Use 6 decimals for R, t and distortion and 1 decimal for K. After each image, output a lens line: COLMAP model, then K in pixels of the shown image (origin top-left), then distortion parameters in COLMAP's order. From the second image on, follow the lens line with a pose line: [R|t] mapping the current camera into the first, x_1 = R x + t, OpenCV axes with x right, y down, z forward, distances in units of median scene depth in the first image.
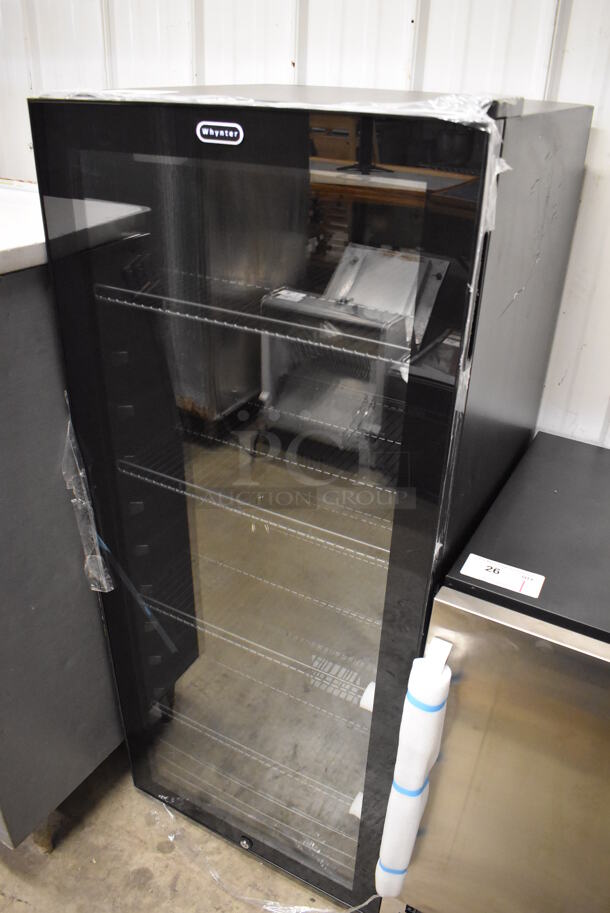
lens RADIAL K [[701.7, 0, 307.3], [0, 701.7, 464.1], [0, 0, 1]] dist [-0.079906, 0.001892]
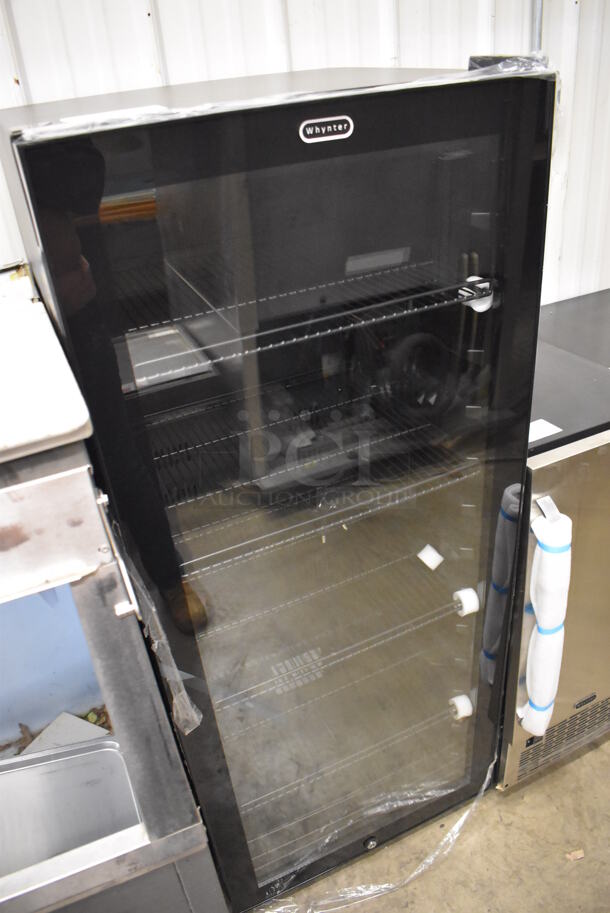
lens RADIAL K [[701.7, 0, 307.3], [0, 701.7, 464.1], [0, 0, 1]] dist [-0.079906, 0.001892]
pose [[0.591428, -0.491215, 0.639469, -0.631885], [0.489766, 0.848825, 0.199063, -0.192182], [-0.640580, 0.195459, 0.742599, 0.268673]]
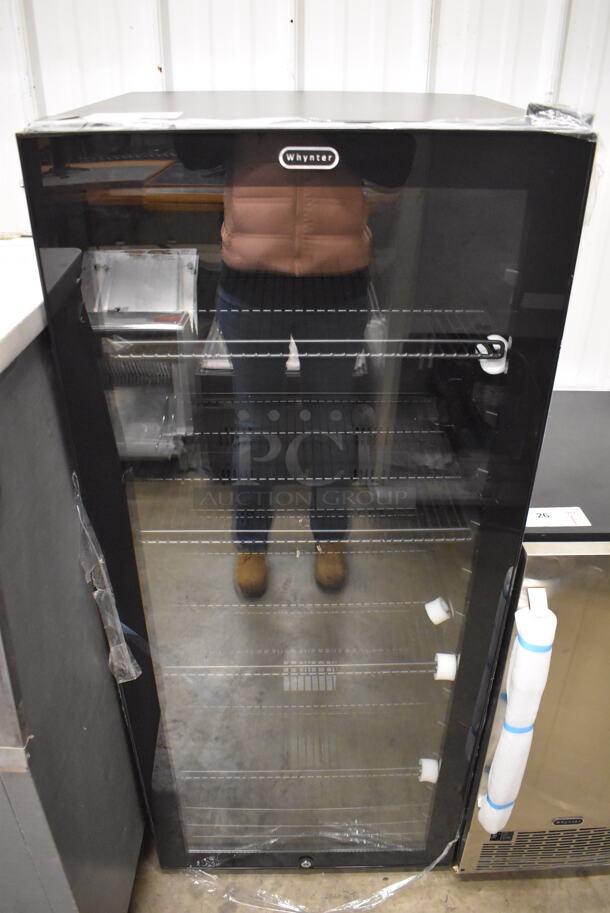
lens RADIAL K [[698.9, 0, 305.0], [0, 698.9, 456.5], [0, 0, 1]] dist [-0.080726, 0.002847]
pose [[0.869864, -0.275198, 0.409394, -0.412236], [0.266570, 0.960548, 0.079289, -0.108109], [-0.415063, 0.040161, 0.908906, 0.106722]]
